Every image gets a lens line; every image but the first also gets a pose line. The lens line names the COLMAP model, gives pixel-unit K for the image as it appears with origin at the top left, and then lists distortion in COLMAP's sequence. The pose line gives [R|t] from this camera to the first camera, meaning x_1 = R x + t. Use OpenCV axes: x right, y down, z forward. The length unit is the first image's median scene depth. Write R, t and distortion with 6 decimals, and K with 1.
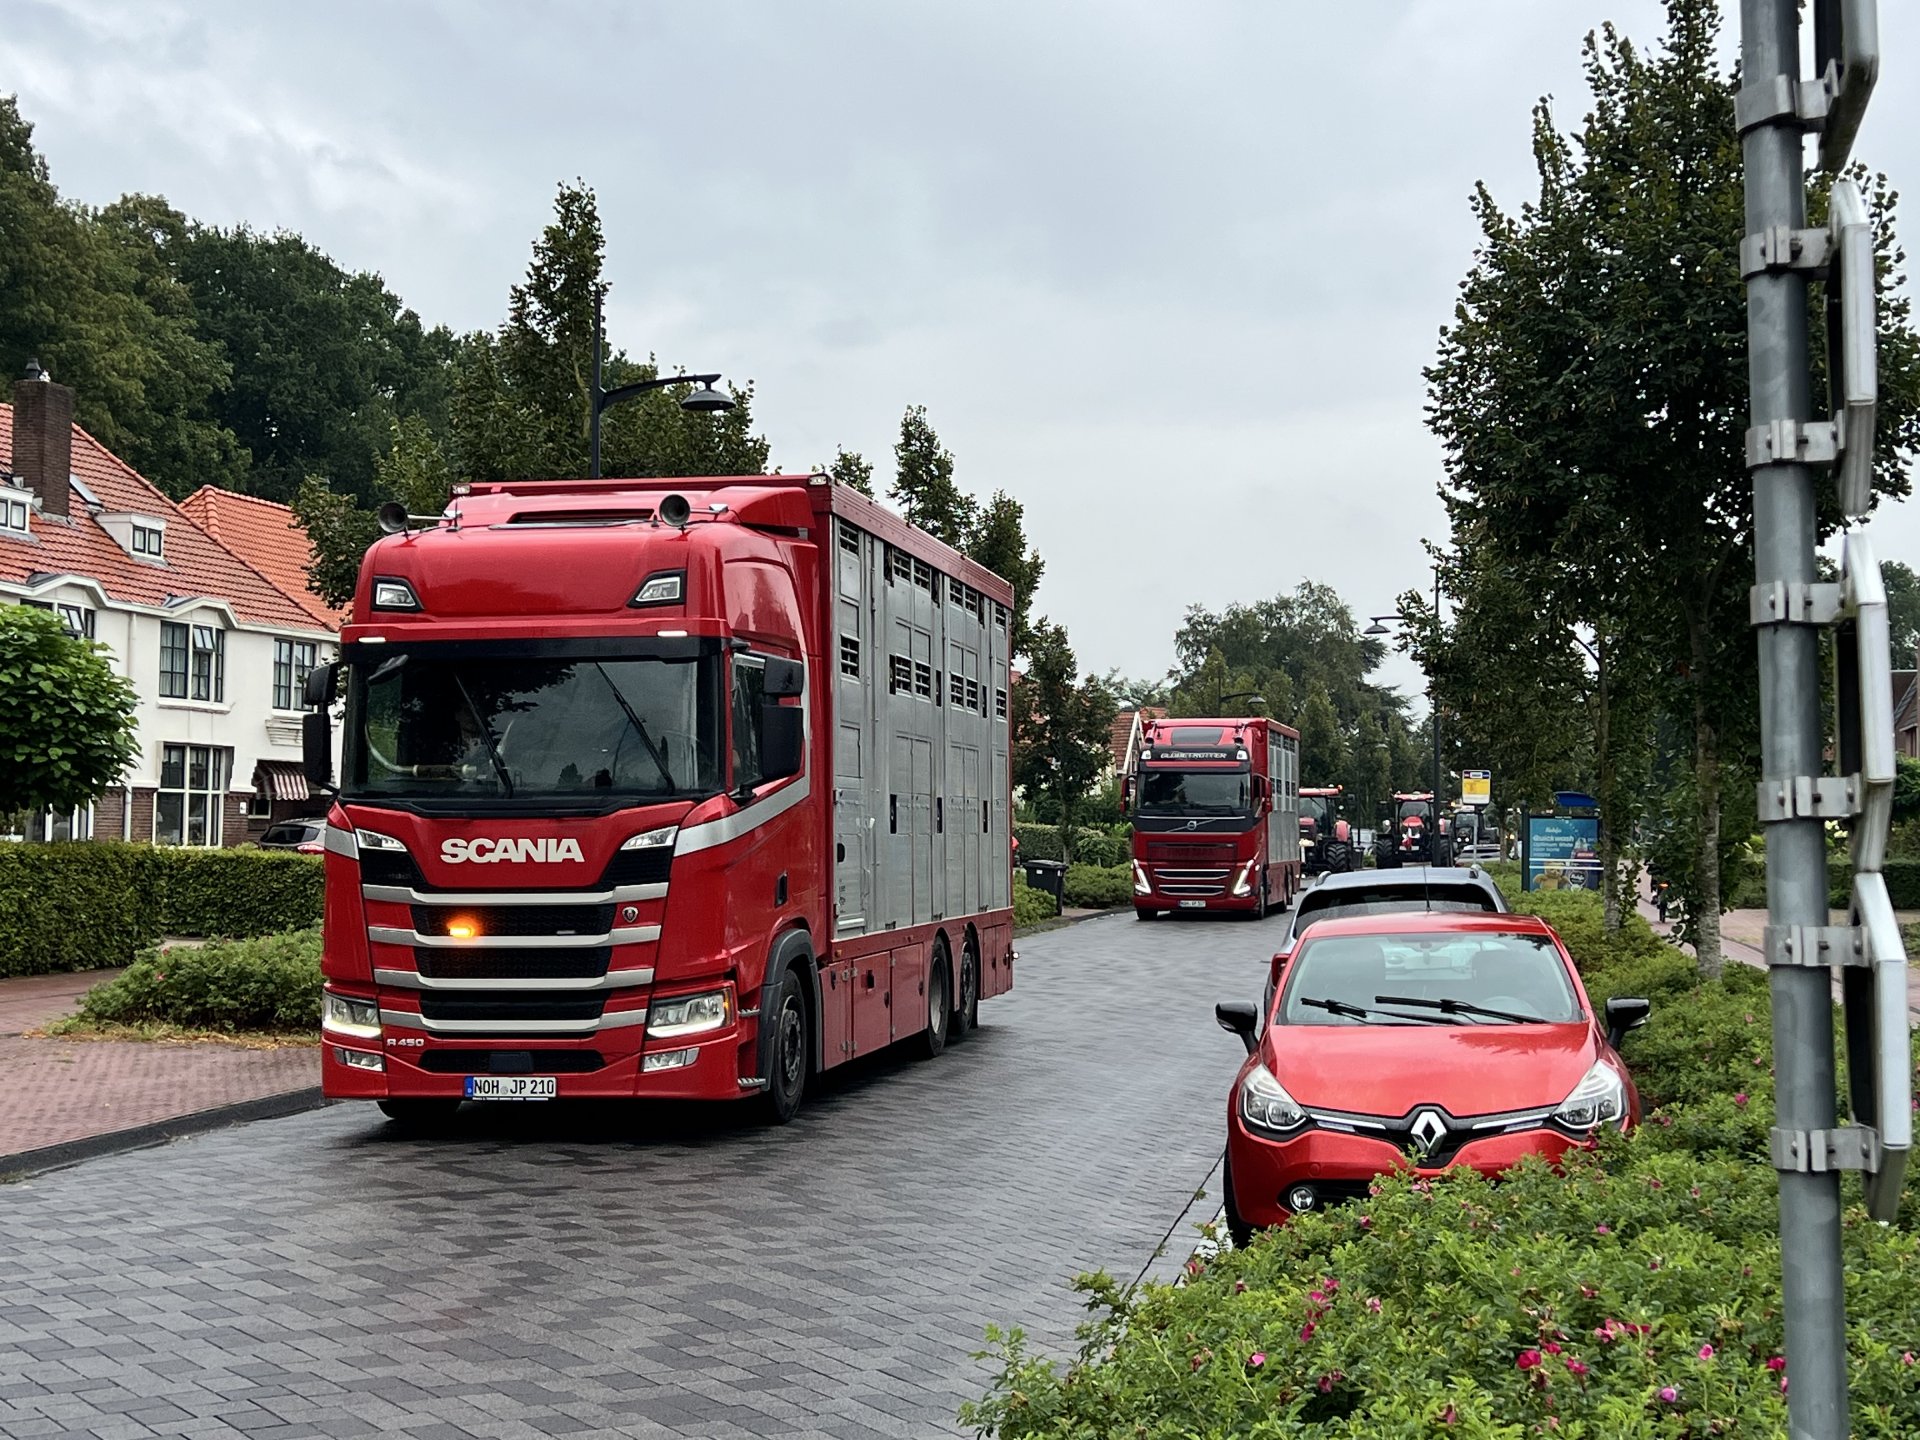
lens RADIAL K [[2579.0, 0, 960.0], [0, 2579.0, 701.8], [0, 0, 1]] dist [0.073178, 0.000000]
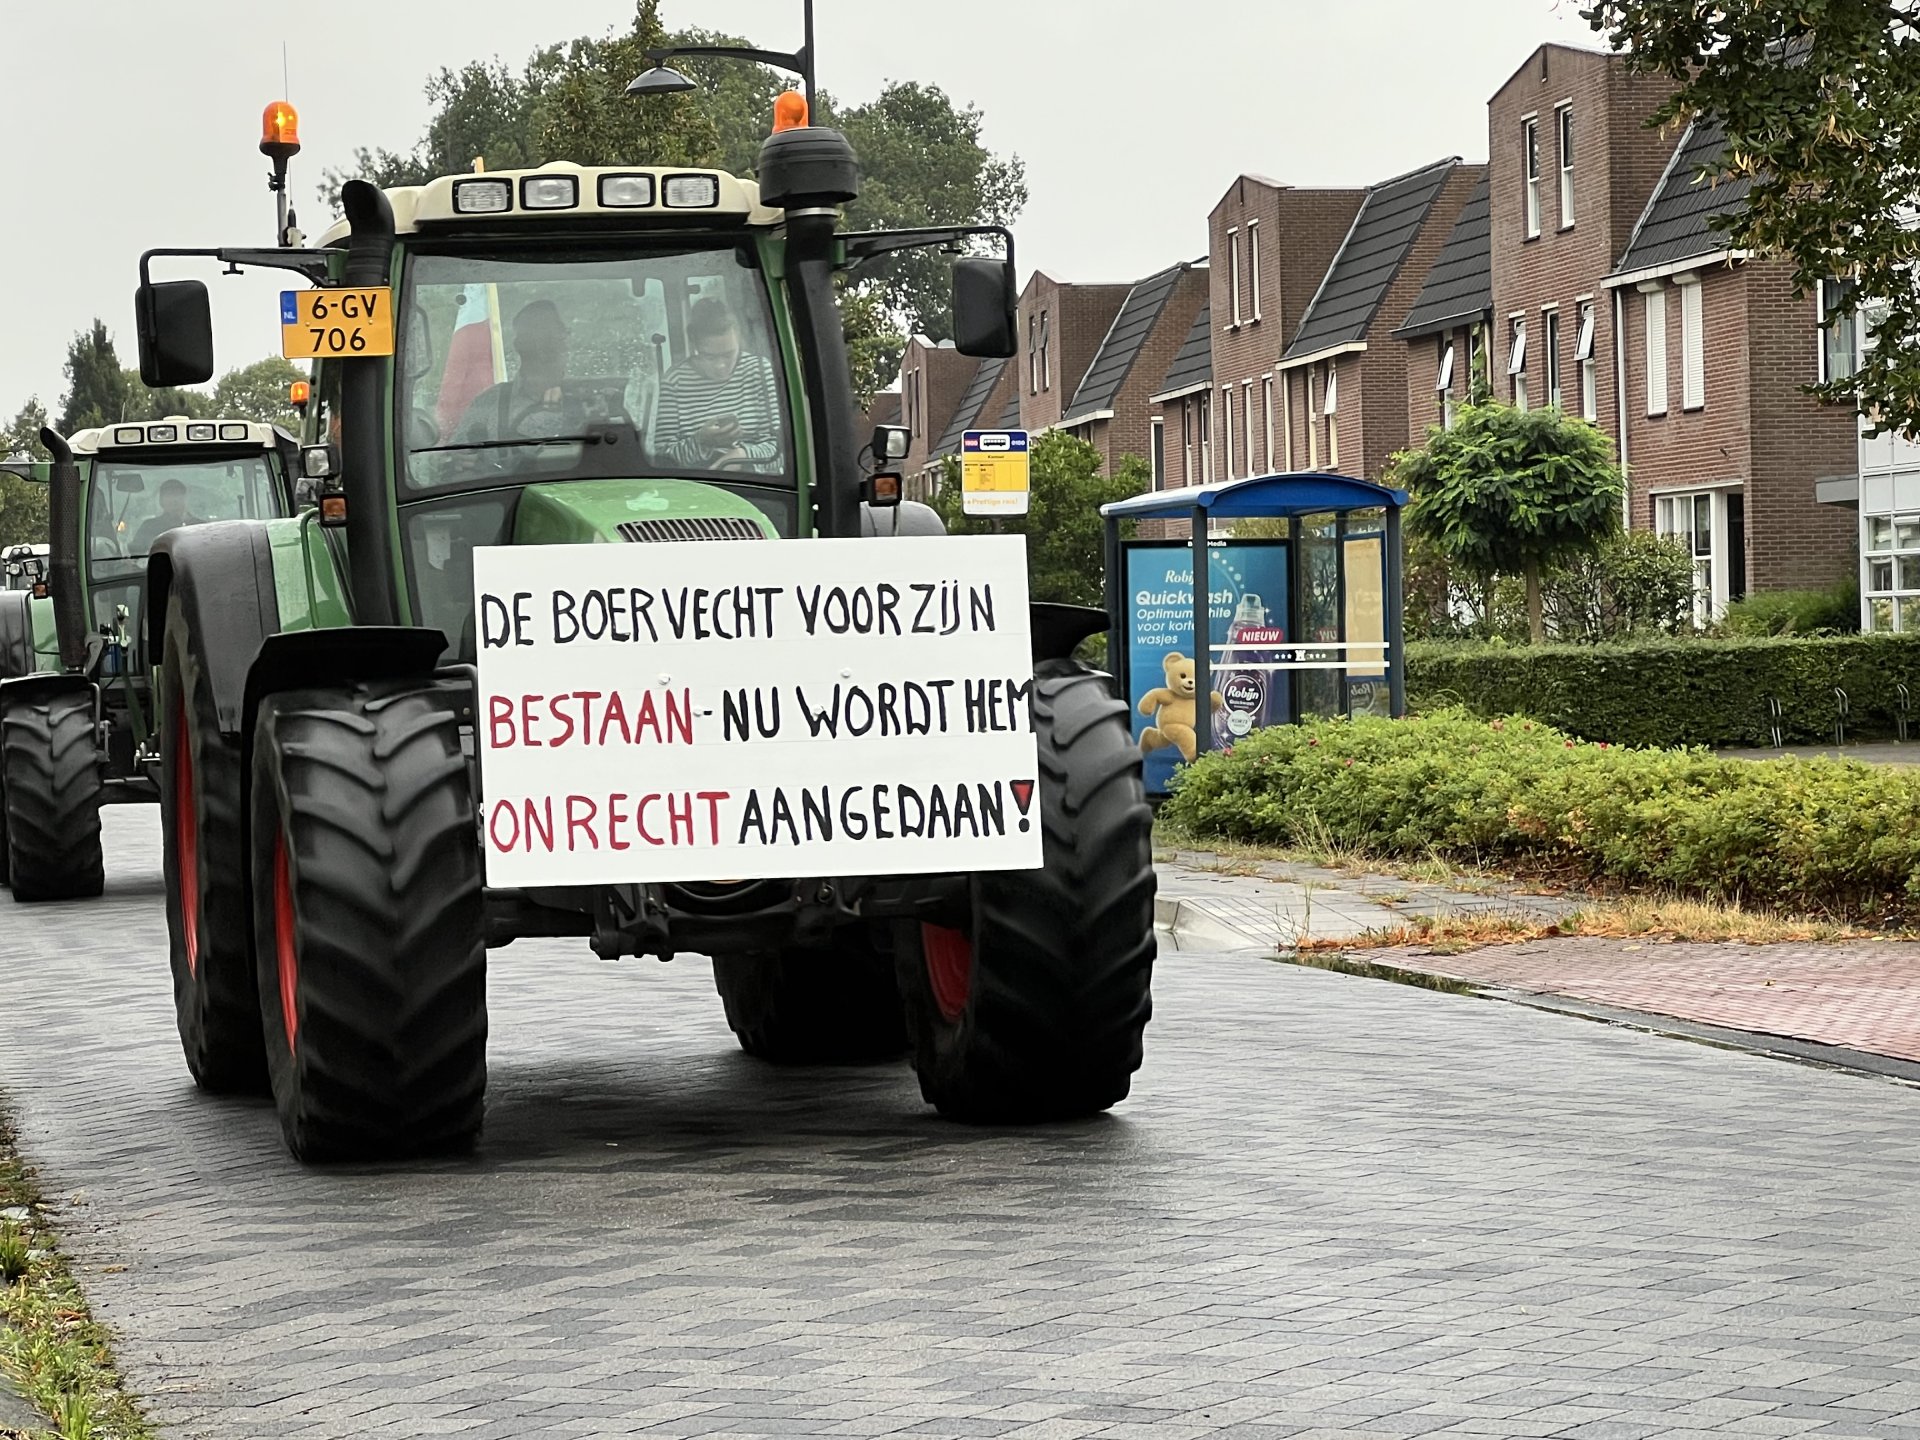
lens RADIAL K [[5278.4, 0, 968.4], [0, 5278.4, 707.8], [0, 0, 1]] dist [0.034731, 0.000000]
pose [[0.918354, -0.035824, 0.394136, -0.193331], [0.013544, 0.998156, 0.059166, 0.034222], [-0.395529, -0.048997, 0.917146, 0.436436]]
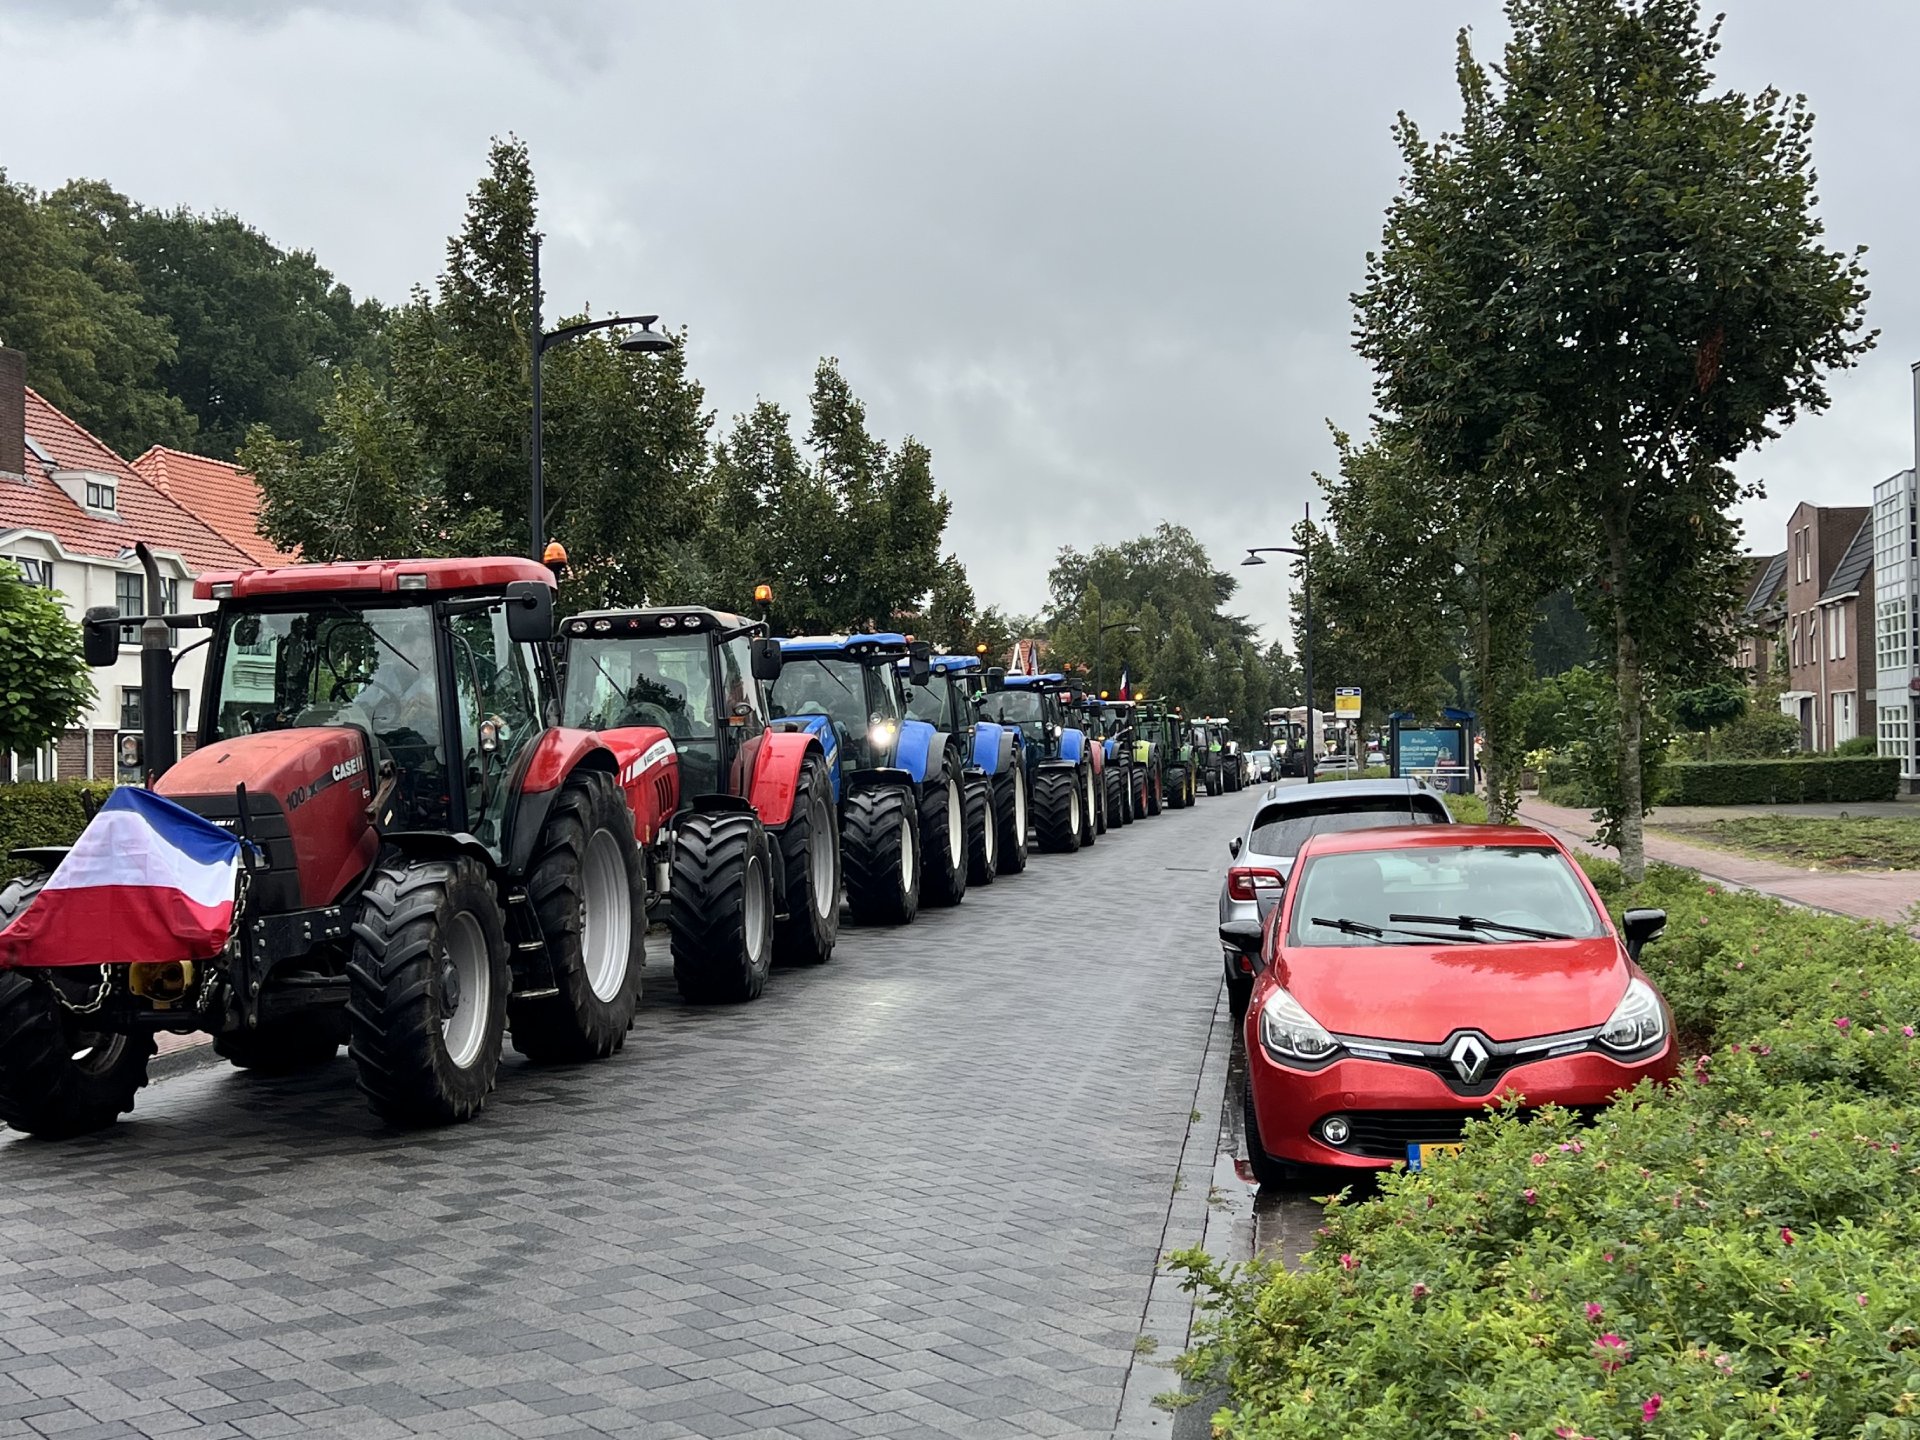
lens RADIAL K [[2298.7, 0, 966.8], [0, 2298.7, 718.7], [0, 0, 1]] dist [0.058562, 0.000000]
pose [[0.998521, -0.021134, 0.050093, -0.016309], [0.019353, 0.999172, 0.035781, 0.002637], [-0.050807, -0.034759, 0.998103, 0.060449]]
